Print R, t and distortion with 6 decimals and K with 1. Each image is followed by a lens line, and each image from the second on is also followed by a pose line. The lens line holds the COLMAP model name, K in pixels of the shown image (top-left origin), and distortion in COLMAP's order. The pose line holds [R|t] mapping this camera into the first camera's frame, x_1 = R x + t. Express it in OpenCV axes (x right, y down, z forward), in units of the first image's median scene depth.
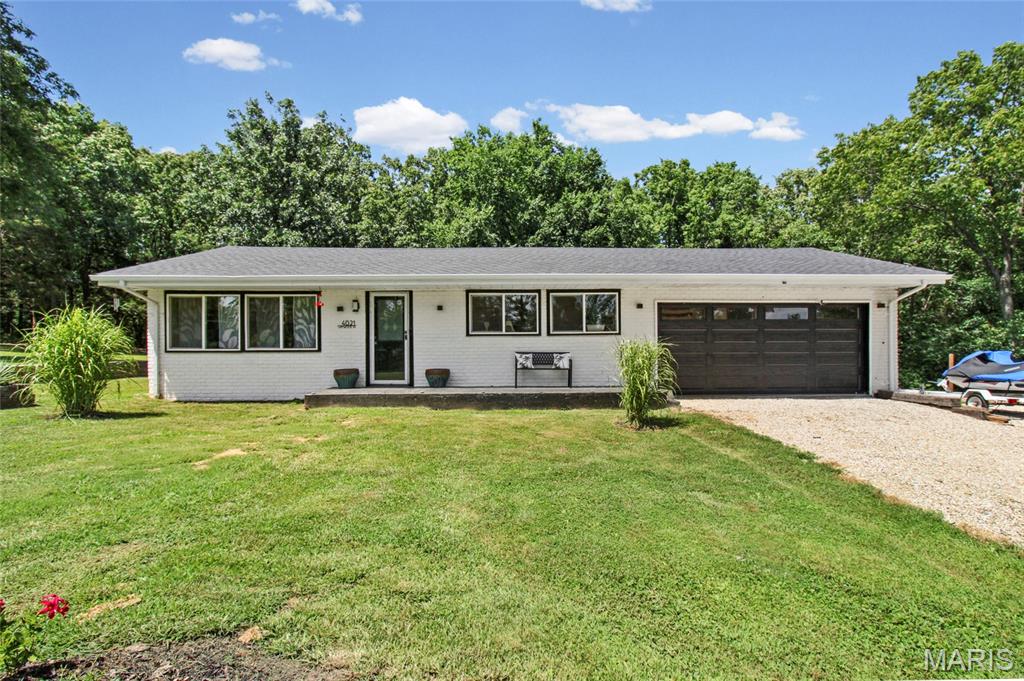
lens RADIAL K [[486.7, 0, 522.5], [0, 486.7, 328.8], [0, 0, 1]] dist [-0.000714, 0.000459]
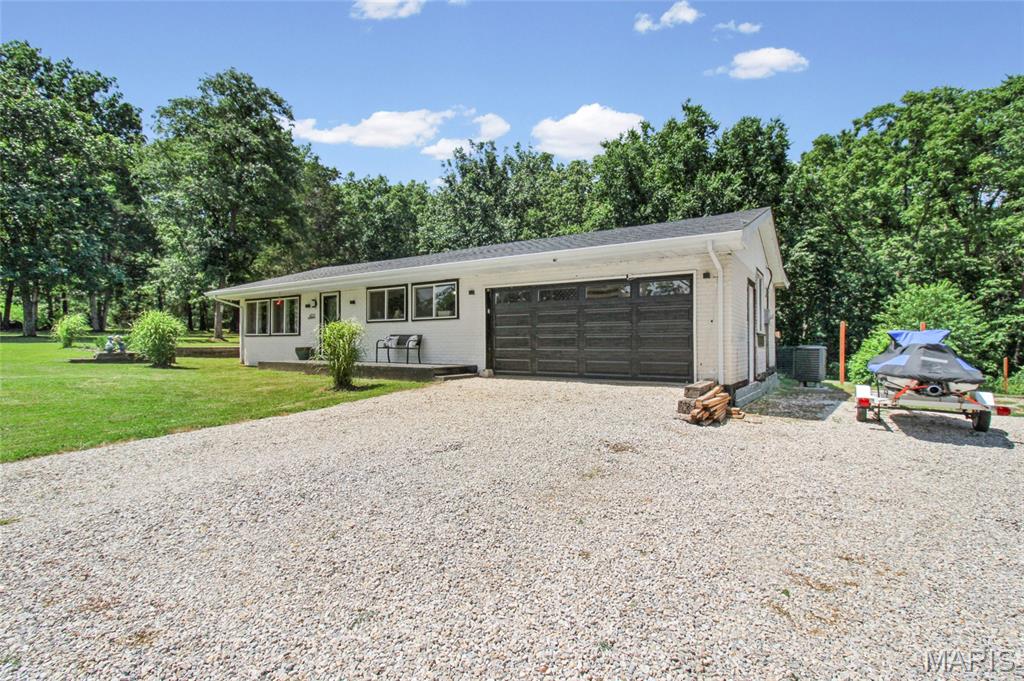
lens RADIAL K [[476.2, 0, 515.1], [0, 476.2, 331.1], [0, 0, 1]] dist [0.004129, 0.000426]
pose [[0.831558, -0.010059, -0.555346, 0.915128], [0.011547, 0.999933, -0.000821, 0.042054], [0.555317, -0.005730, 0.831619, 0.162297]]
